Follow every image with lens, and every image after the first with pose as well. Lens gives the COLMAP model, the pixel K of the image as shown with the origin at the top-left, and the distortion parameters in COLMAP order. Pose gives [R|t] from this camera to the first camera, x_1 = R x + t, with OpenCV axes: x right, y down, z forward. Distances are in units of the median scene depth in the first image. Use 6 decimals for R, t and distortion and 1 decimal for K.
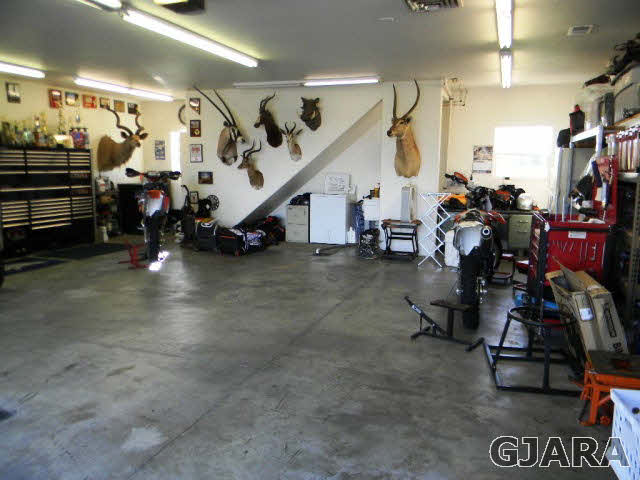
lens RADIAL K [[513.7, 0, 320.0], [0, 513.7, 240.0], [0, 0, 1]] dist [0.002367, -0.004936]
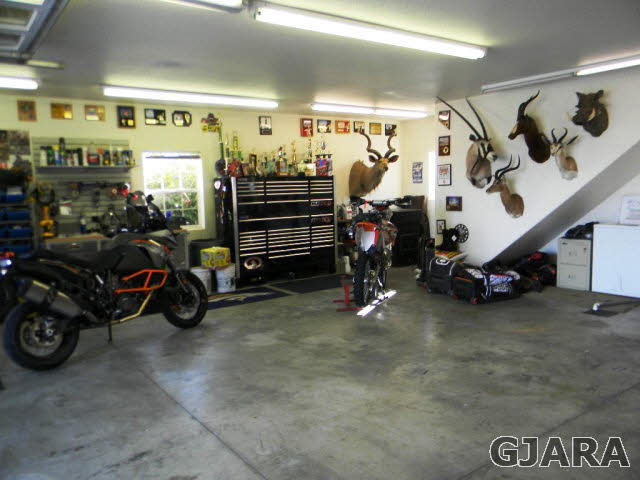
lens RADIAL K [[513.7, 0, 320.0], [0, 513.7, 240.0], [0, 0, 1]] dist [0.002367, -0.004936]
pose [[0.822085, 0.028048, -0.568673, 0.080474], [-0.048218, 0.998627, -0.020452, -0.036161], [0.567319, 0.044233, 0.822309, 0.199989]]
